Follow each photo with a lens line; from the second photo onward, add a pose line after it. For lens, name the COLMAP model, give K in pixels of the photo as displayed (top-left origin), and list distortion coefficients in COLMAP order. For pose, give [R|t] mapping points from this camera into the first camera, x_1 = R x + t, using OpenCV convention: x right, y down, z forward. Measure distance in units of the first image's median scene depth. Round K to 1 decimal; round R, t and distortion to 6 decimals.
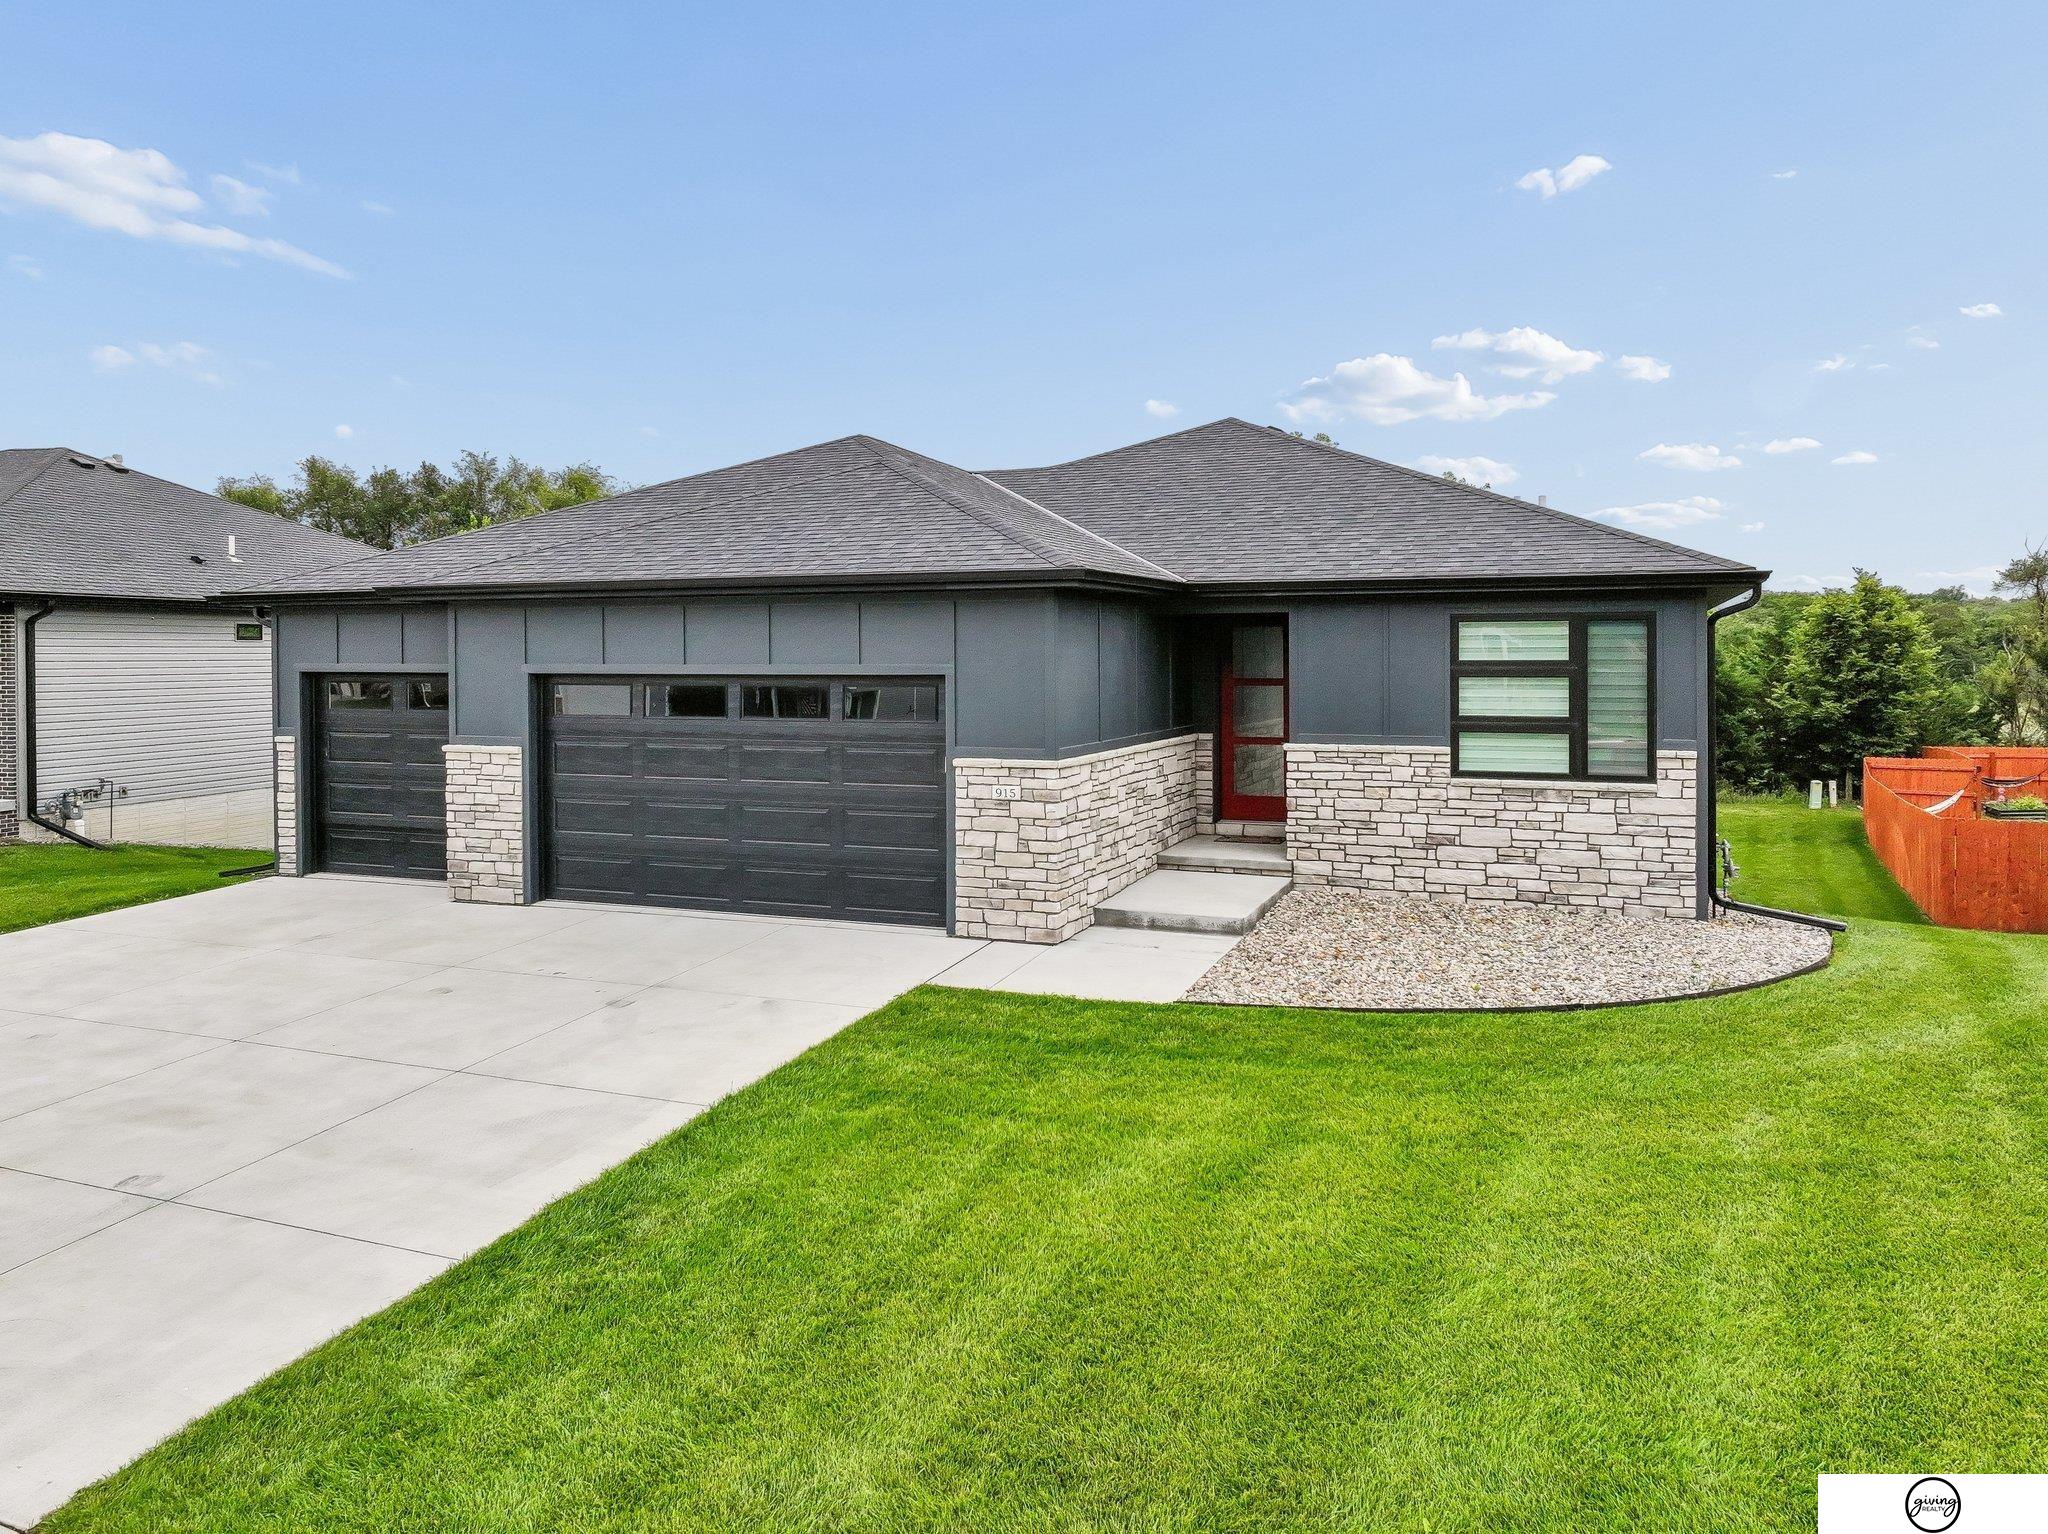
lens RADIAL K [[1437.5, 0, 1024.0], [0, 1437.5, 767.0], [0, 0, 1]] dist [-0.009649, 0.001024]
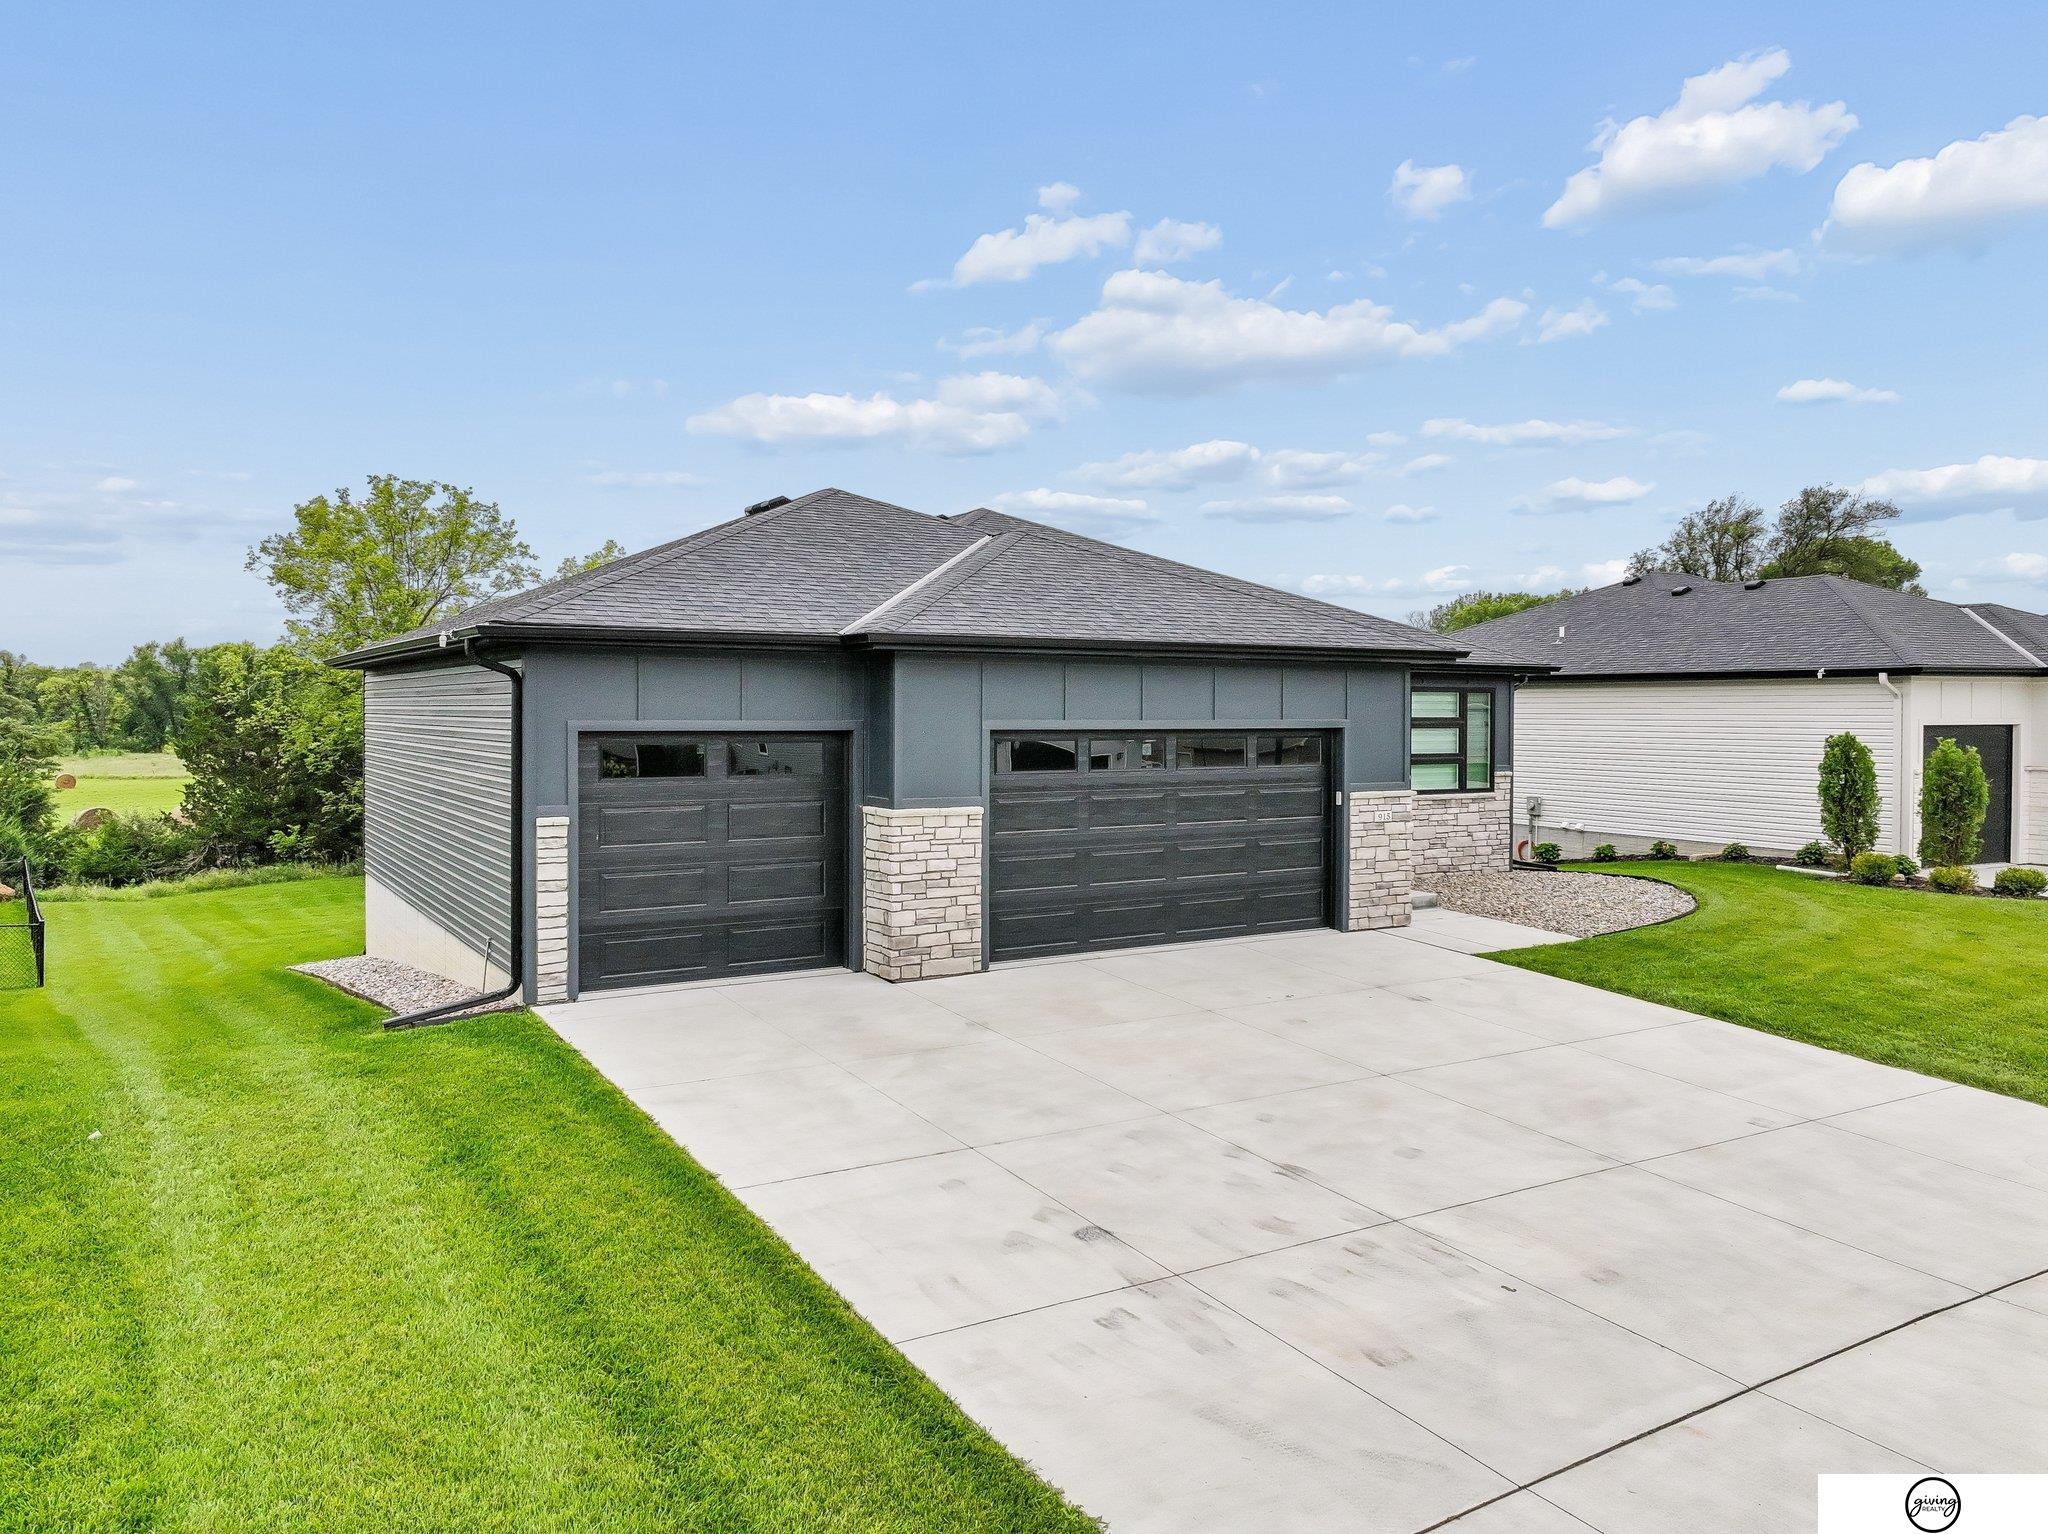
lens RADIAL K [[1433.8, 0, 974.2], [0, 1433.8, 780.5], [0, 0, 1]] dist [-0.009741, -0.000906]
pose [[0.620796, -0.034313, 0.783221, -1.160319], [0.060576, 0.998154, -0.004285, -0.029149], [-0.781628, 0.050105, 0.621729, 0.425804]]
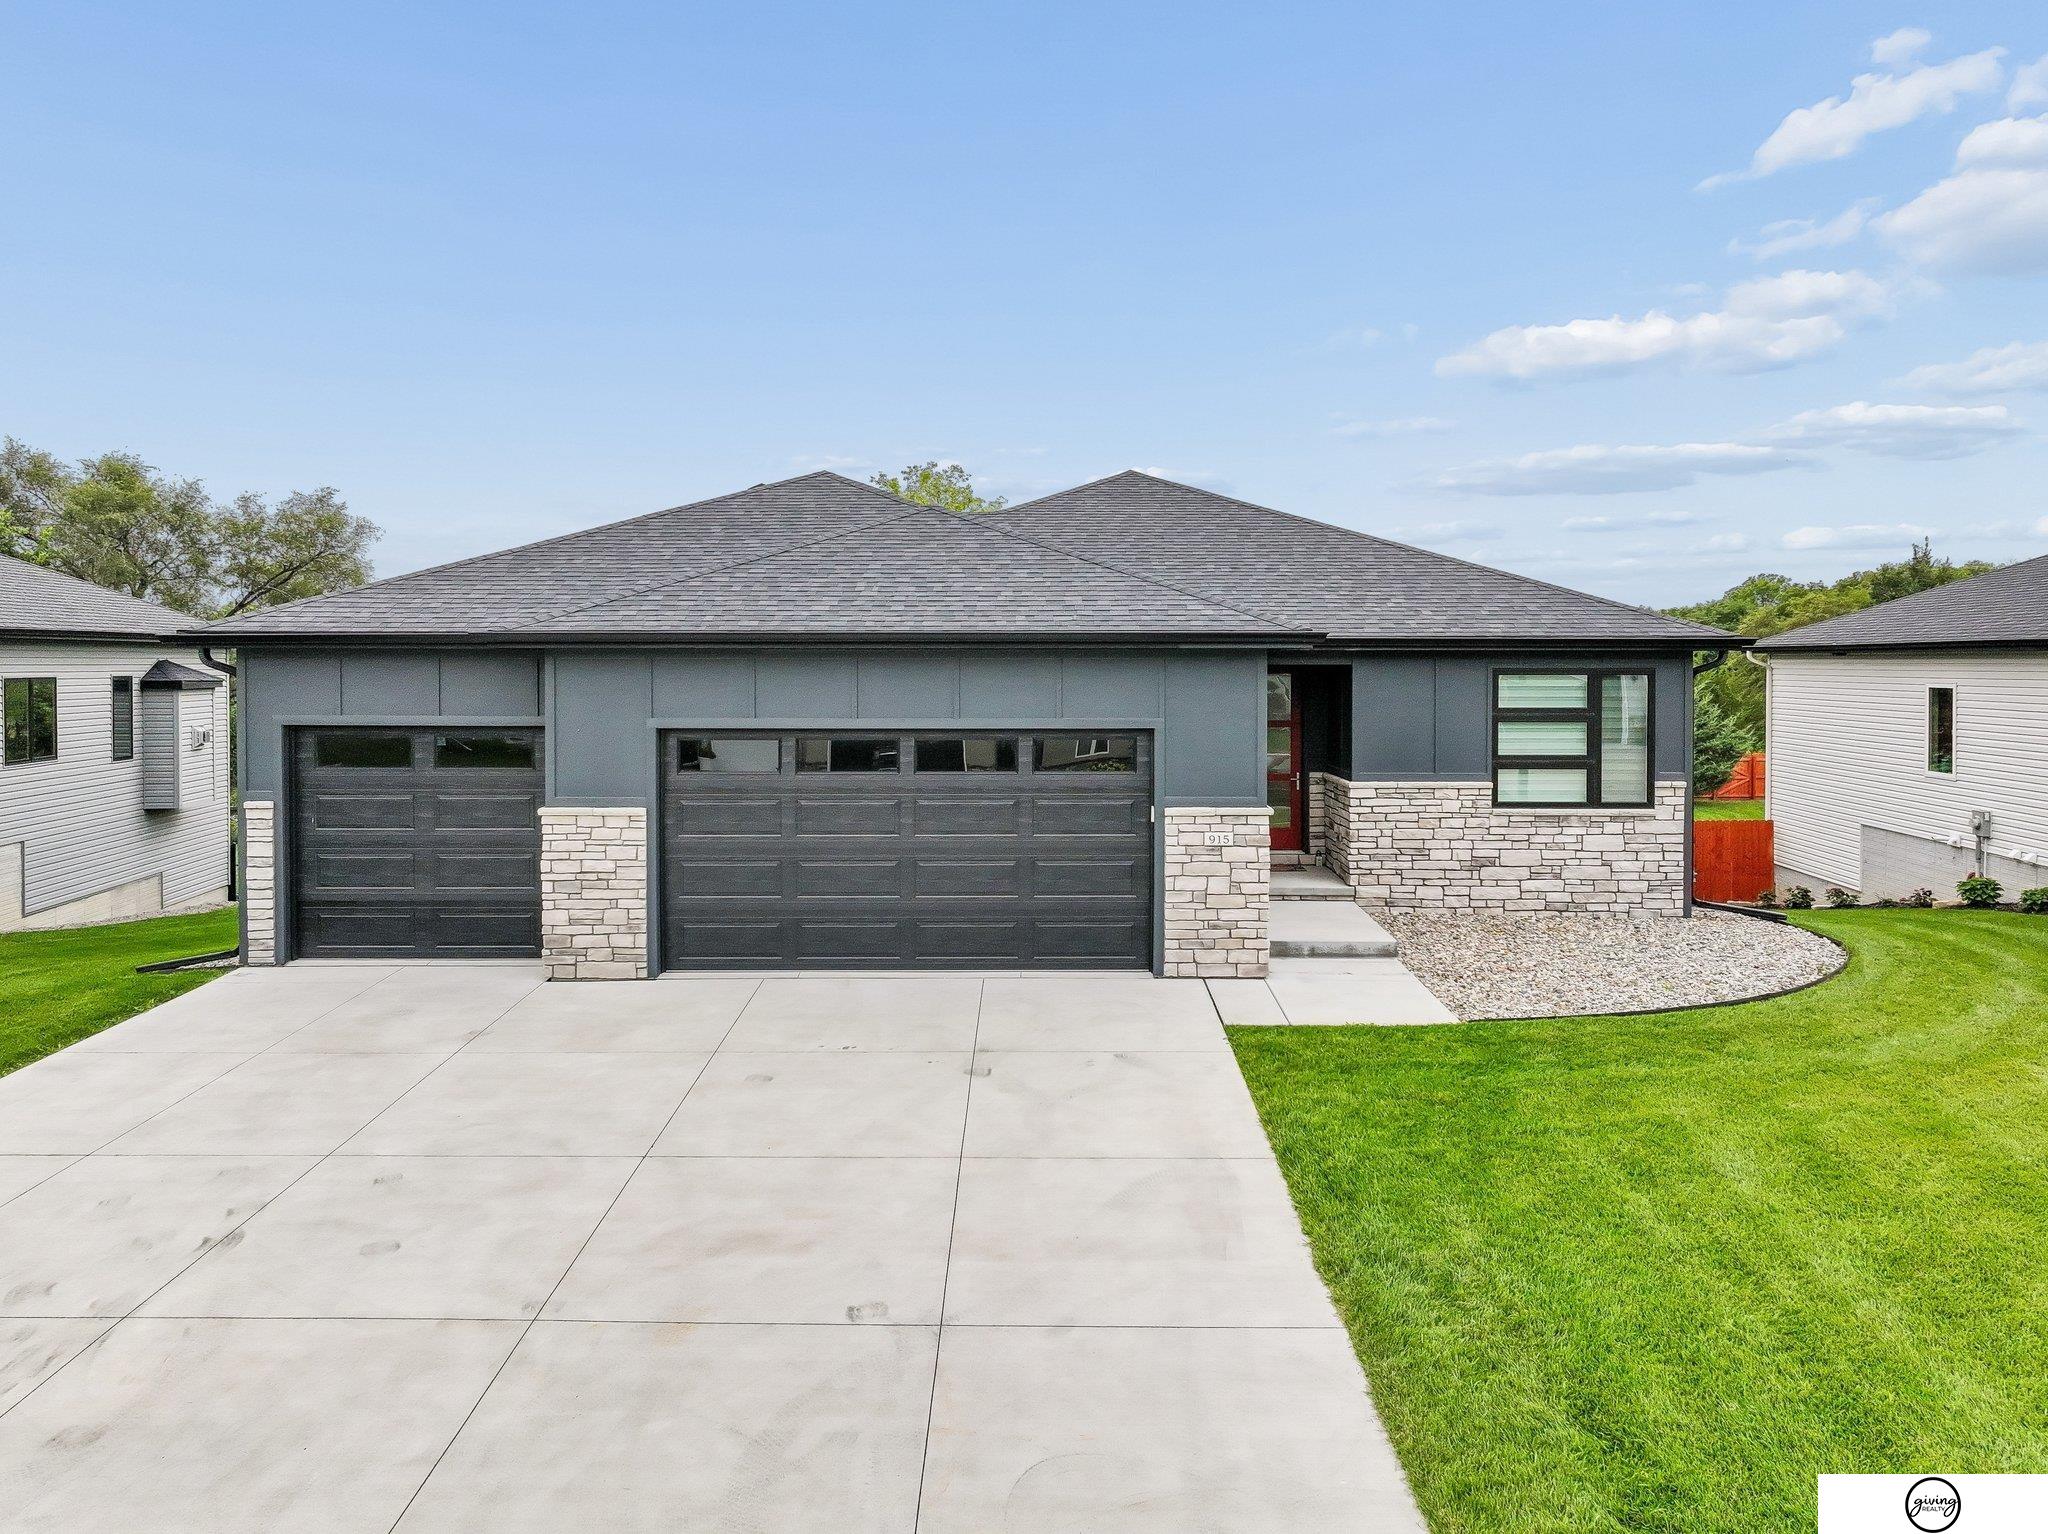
lens RADIAL K [[1437.5, 0, 1024.0], [0, 1437.5, 767.0], [0, 0, 1]] dist [-0.009649, 0.001024]
pose [[0.930170, -0.023154, 0.366398, -0.484982], [0.026189, 0.999651, -0.003317, -0.032365], [-0.366193, 0.012681, 0.930452, 0.054750]]
